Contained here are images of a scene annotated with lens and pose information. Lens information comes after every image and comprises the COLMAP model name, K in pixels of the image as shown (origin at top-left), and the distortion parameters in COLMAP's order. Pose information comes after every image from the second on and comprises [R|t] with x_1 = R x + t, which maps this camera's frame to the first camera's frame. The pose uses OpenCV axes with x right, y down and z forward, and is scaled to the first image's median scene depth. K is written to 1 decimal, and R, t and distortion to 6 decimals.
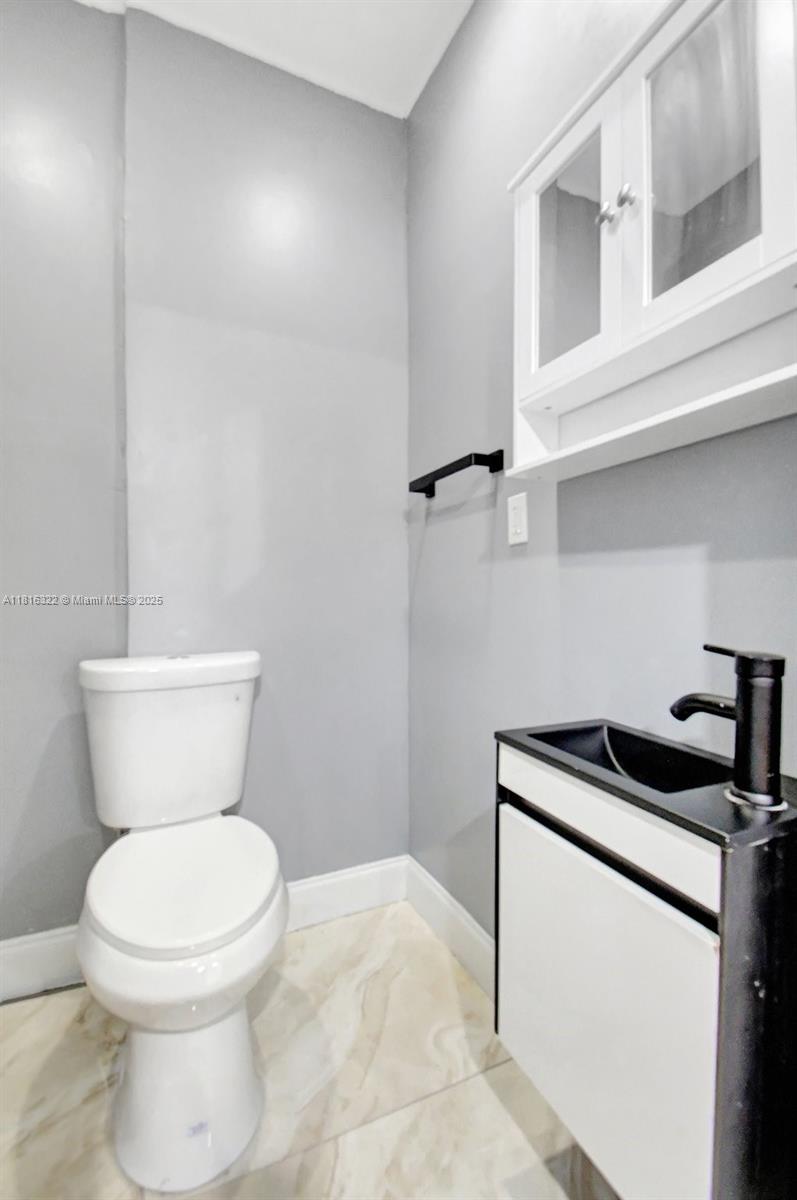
lens RADIAL K [[527.0, 0, 398.5], [0, 527.0, 600.0], [0, 0, 1]] dist [0.005120, -0.011148]
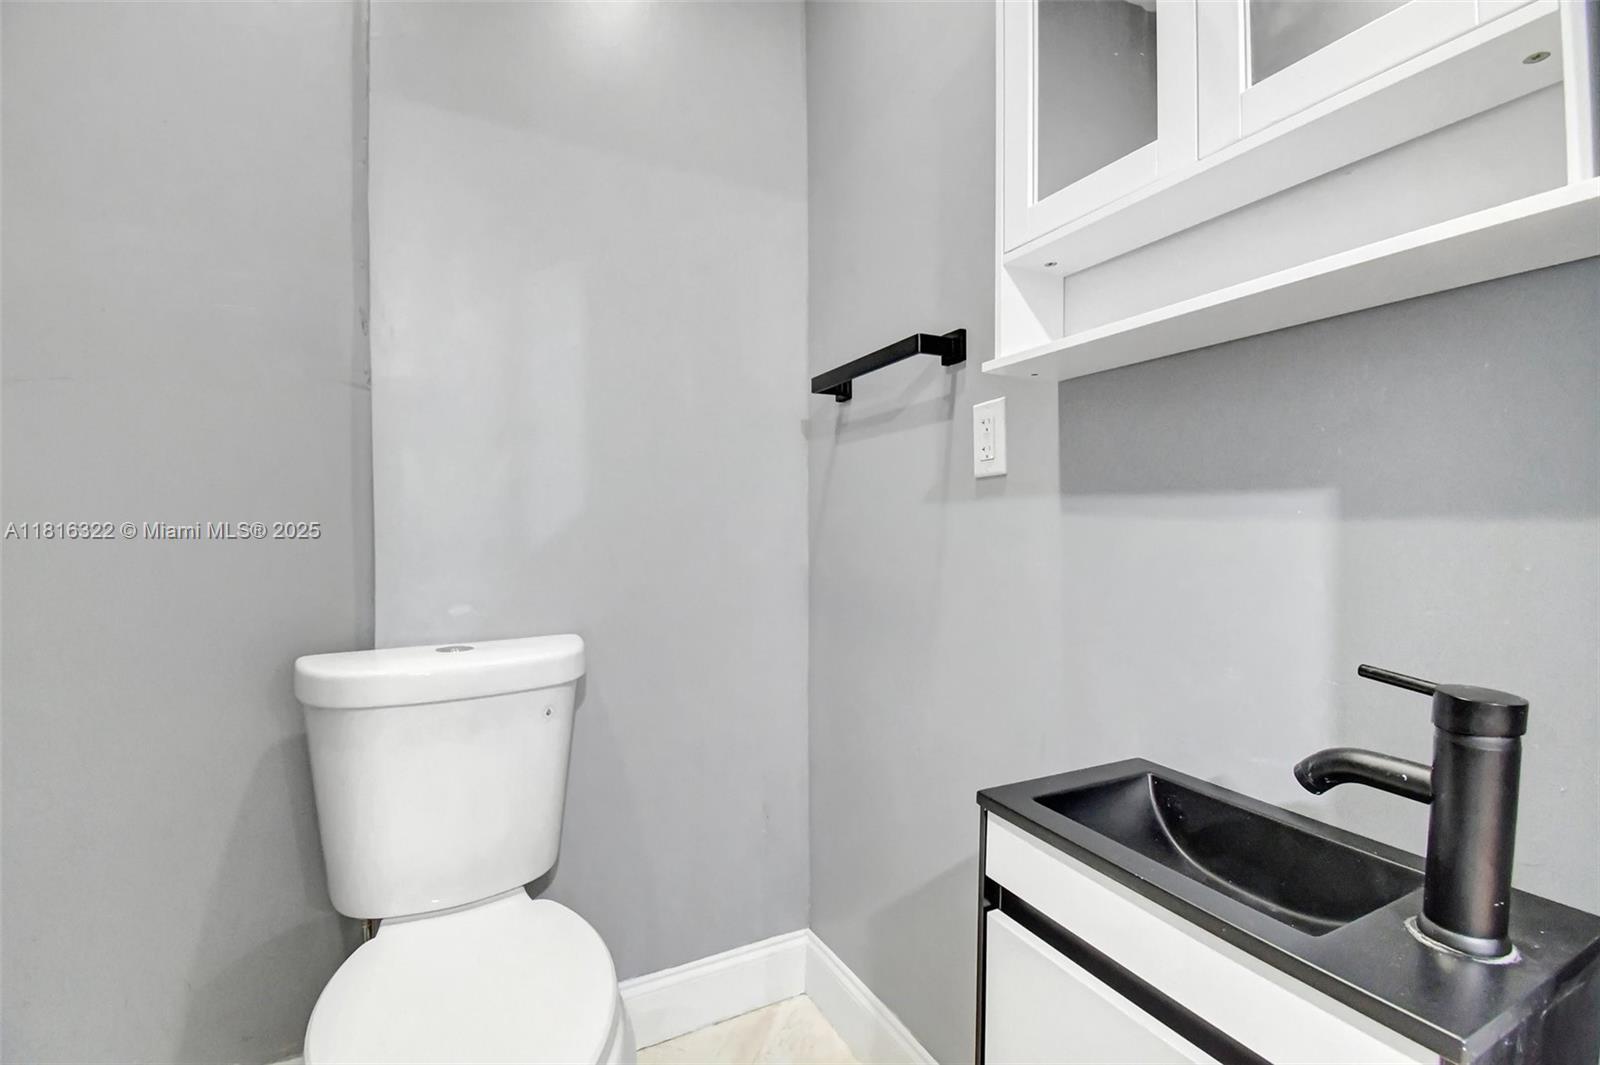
lens RADIAL K [[694.7, 0, 800.0], [0, 694.7, 532.5], [0, 0, 1]] dist [-0.001068, -0.009228]
pose [[0.998709, -0.004048, 0.050629, -0.049211], [0.003771, 0.999977, 0.005571, -0.044012], [-0.050650, -0.005373, 0.998702, 0.165801]]
